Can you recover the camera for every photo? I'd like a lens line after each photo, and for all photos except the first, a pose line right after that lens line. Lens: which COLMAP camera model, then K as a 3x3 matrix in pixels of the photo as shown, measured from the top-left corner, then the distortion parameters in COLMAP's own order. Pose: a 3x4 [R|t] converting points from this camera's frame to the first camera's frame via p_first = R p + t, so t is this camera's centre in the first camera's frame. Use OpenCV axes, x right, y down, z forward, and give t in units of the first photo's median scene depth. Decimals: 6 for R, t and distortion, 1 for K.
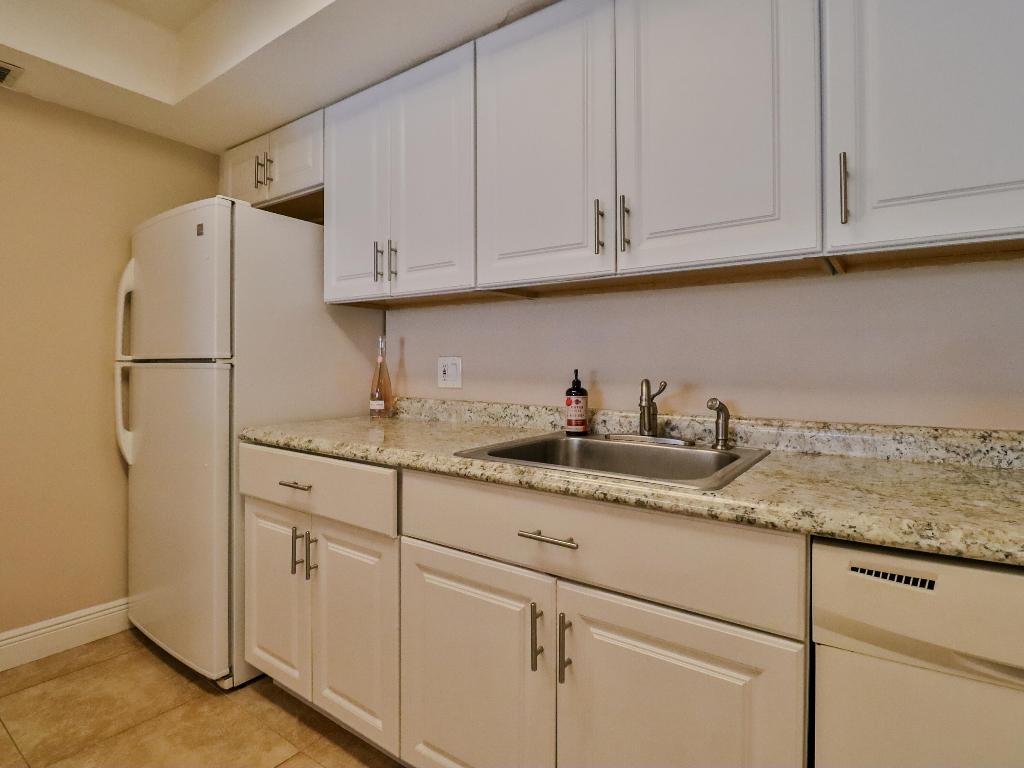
lens RADIAL K [[532.0, 0, 512.0], [0, 532.0, 384.0], [0, 0, 1]] dist [0.003575, -0.017411]
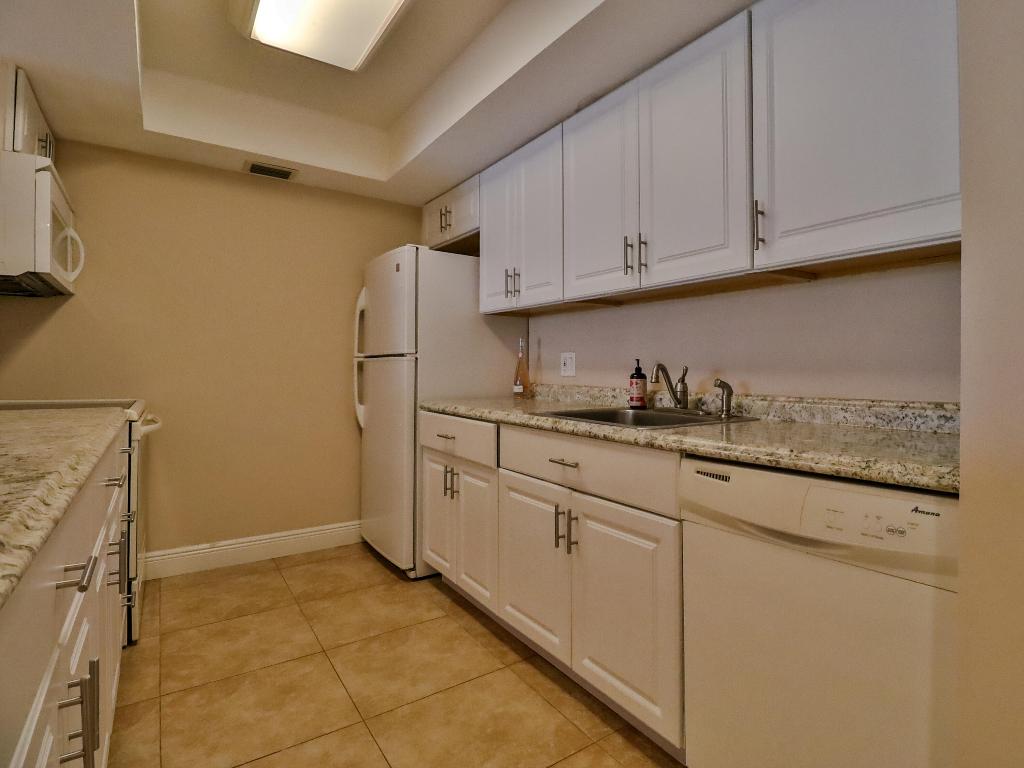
lens RADIAL K [[532.0, 0, 512.0], [0, 532.0, 384.0], [0, 0, 1]] dist [0.003575, -0.017411]
pose [[0.928101, 0.010655, -0.372175, 0.325431], [-0.010685, 0.999941, 0.001983, 0.035510], [0.372174, 0.002136, 0.928160, -0.334229]]
